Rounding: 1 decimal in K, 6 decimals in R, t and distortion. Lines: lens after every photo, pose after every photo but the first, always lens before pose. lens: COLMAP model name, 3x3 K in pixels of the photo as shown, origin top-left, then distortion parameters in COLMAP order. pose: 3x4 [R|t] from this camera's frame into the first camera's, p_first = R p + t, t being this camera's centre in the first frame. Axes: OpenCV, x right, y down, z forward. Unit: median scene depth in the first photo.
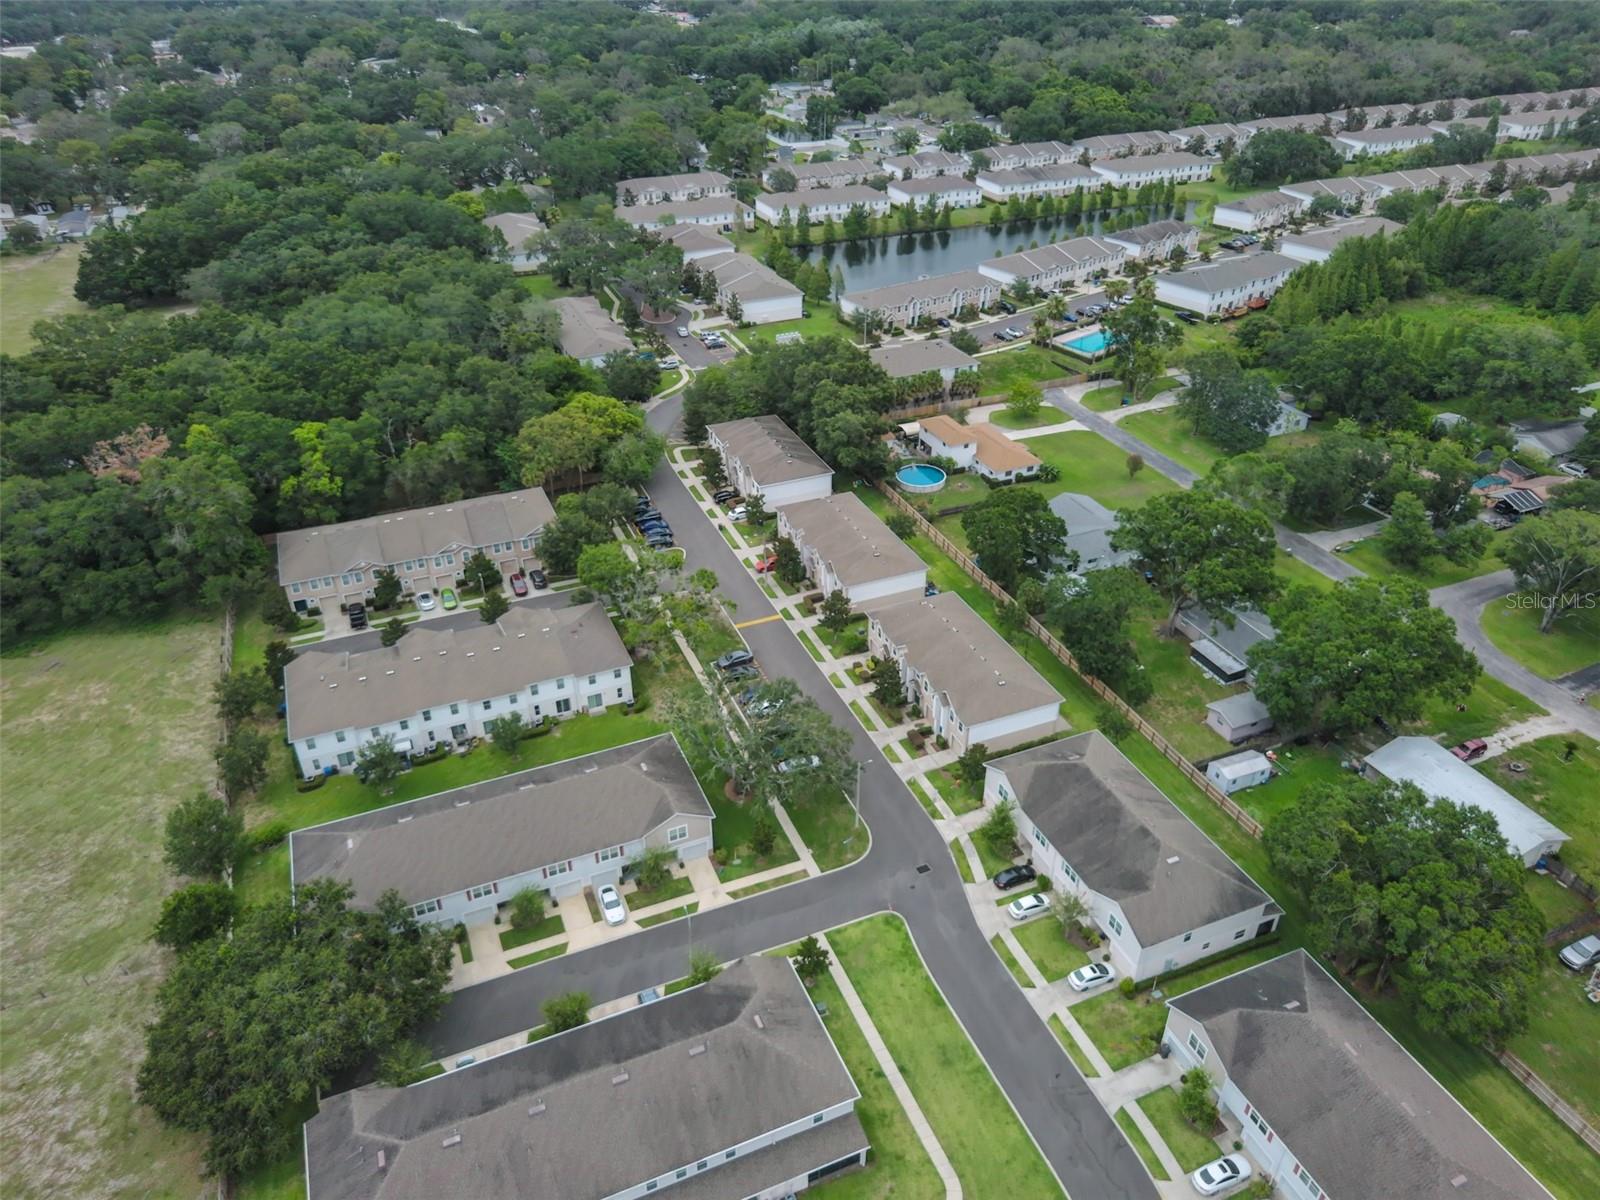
lens RADIAL K [[1094.4, 0, 800.0], [0, 1094.4, 600.0], [0, 0, 1]] dist [0.020720, -0.003639]
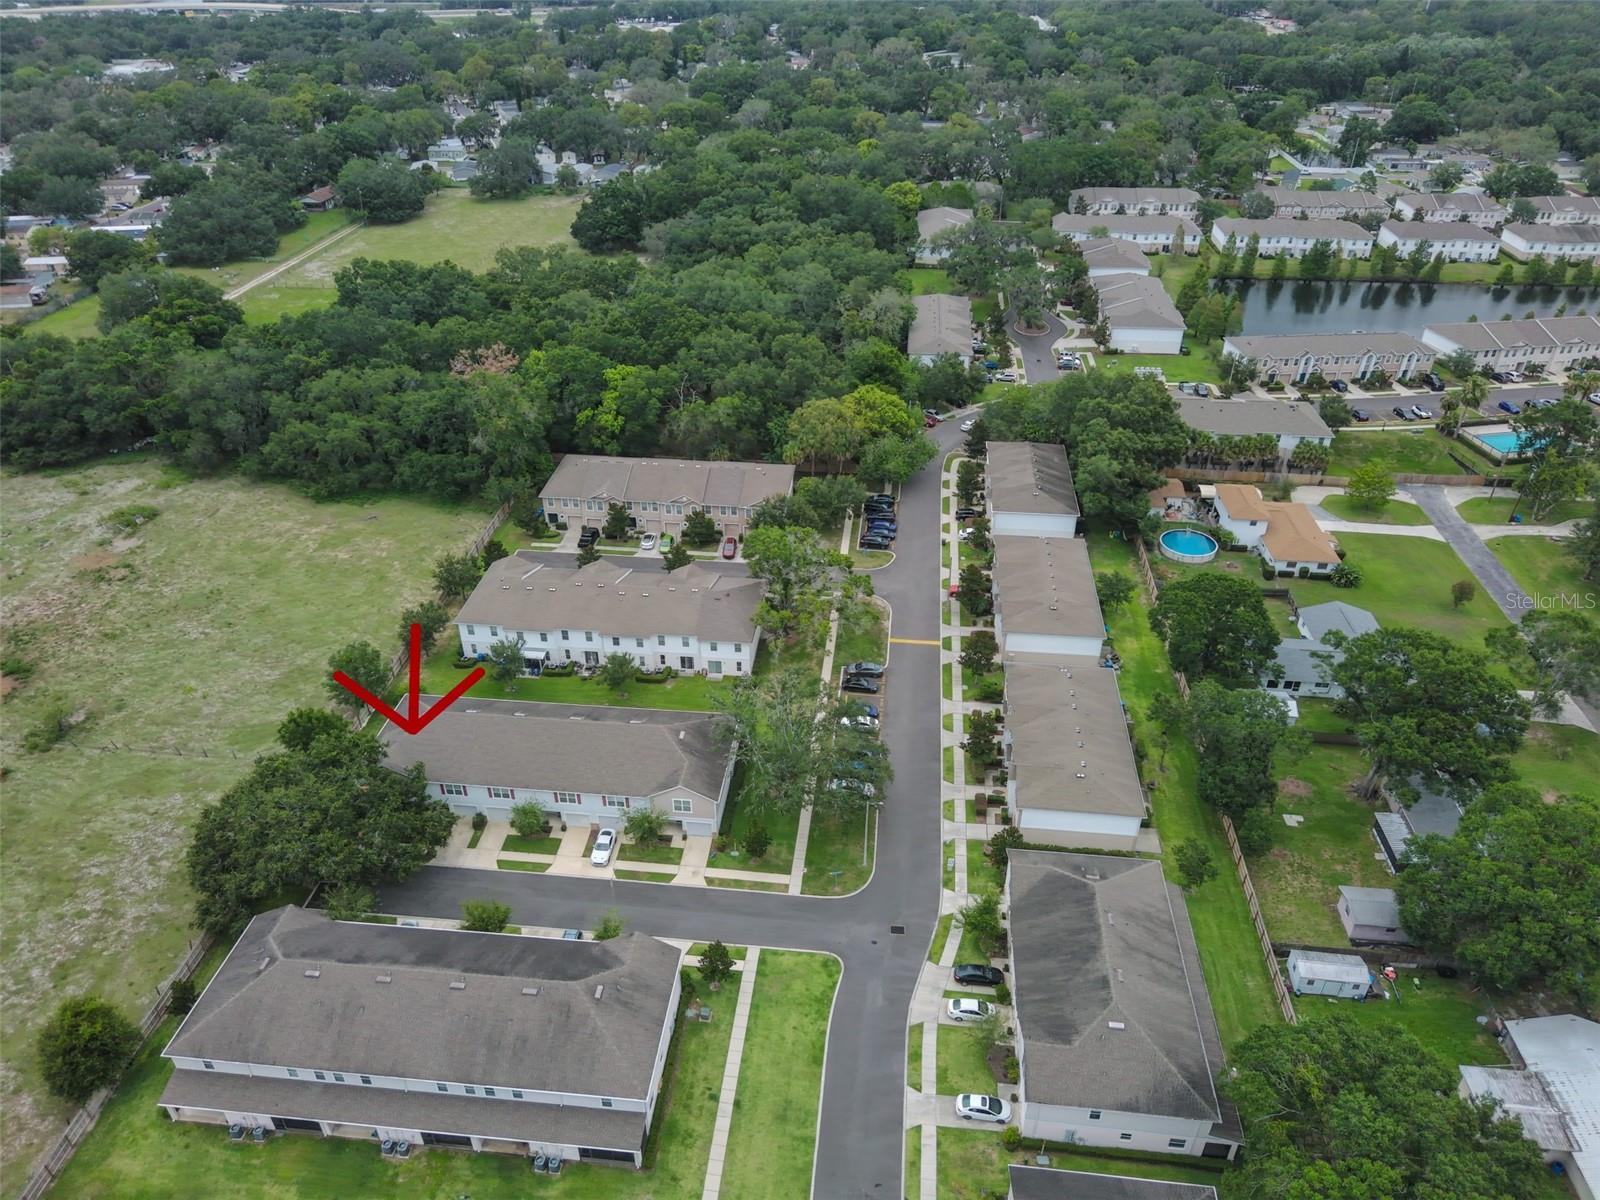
lens RADIAL K [[1089.5, 0, 800.0], [0, 1089.5, 600.0], [0, 0, 1]] dist [0.041579, -0.033846]
pose [[0.877023, 0.261993, -0.402728, 0.223478], [-0.261344, 0.963521, 0.057684, -0.040264], [0.403150, 0.054661, 0.913500, 0.056477]]
